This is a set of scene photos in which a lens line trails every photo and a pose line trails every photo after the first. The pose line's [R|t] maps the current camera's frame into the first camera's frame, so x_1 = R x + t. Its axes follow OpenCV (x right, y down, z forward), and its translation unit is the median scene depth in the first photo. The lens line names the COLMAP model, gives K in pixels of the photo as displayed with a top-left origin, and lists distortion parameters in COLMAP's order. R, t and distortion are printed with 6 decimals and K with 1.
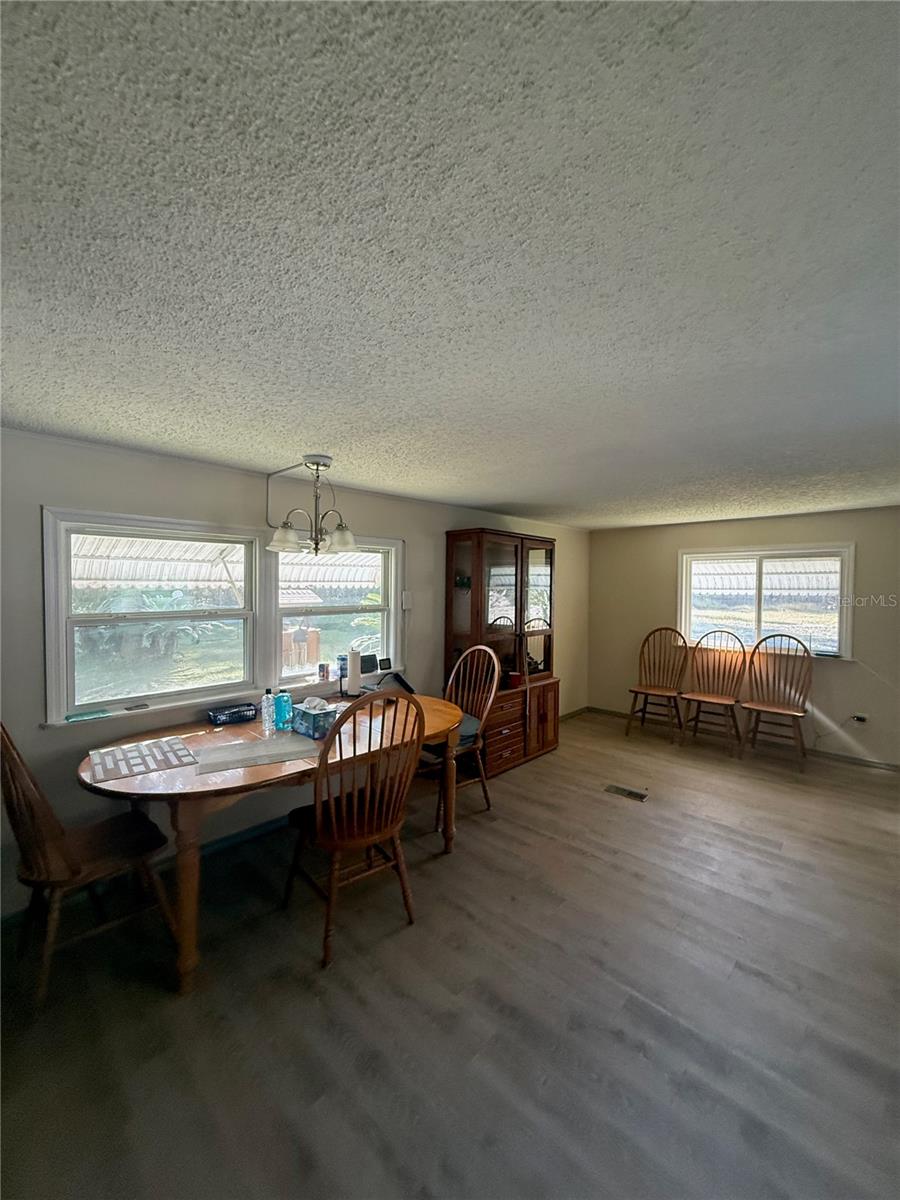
lens RADIAL K [[477.9, 0, 454.2], [0, 477.9, 596.8], [0, 0, 1]] dist [-0.000749, 0.000434]
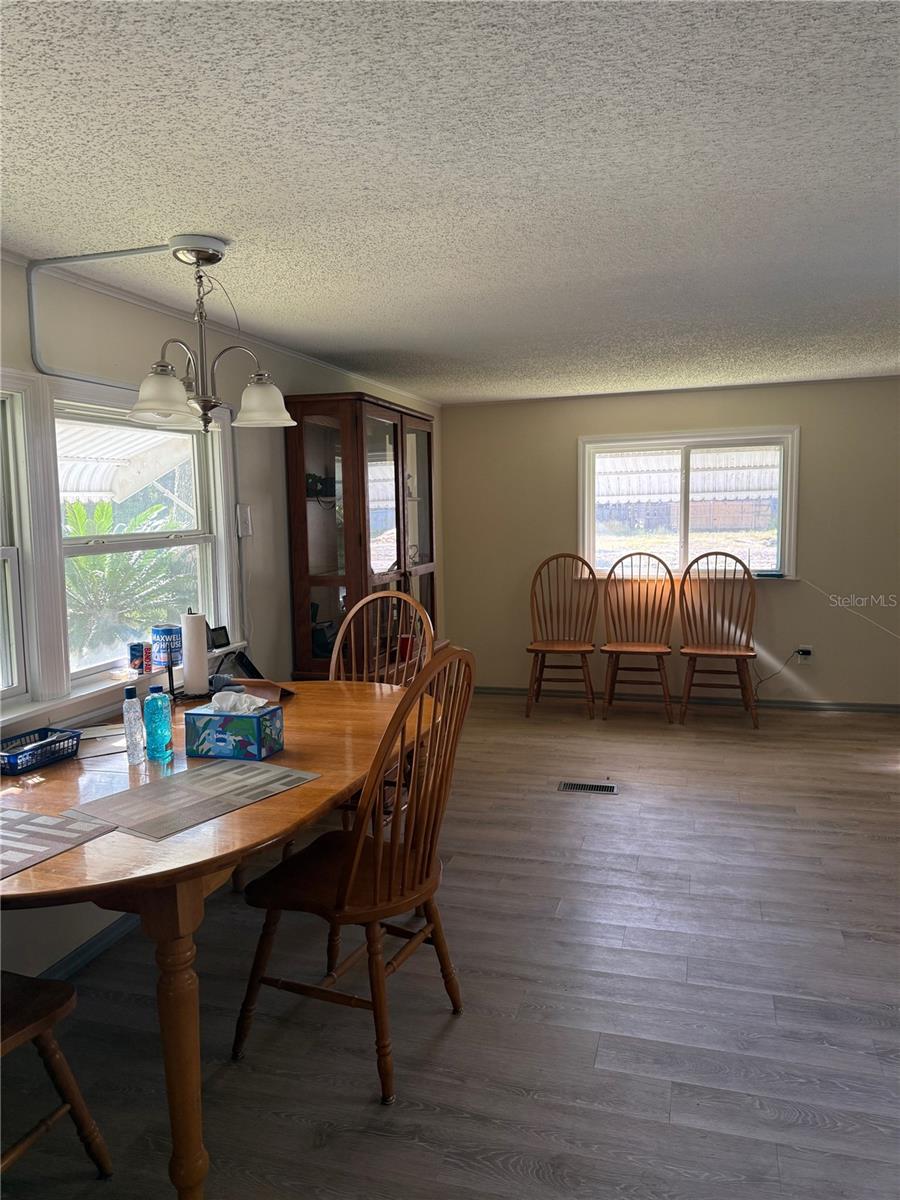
lens RADIAL K [[840.8, 0, 450.0], [0, 840.8, 600.0], [0, 0, 1]] dist [0.133151, -0.194796]
pose [[0.892236, -0.075488, 0.445216, -0.377686], [0.036590, 0.994772, 0.095339, 0.015962], [-0.450086, -0.068775, 0.890333, 0.012647]]
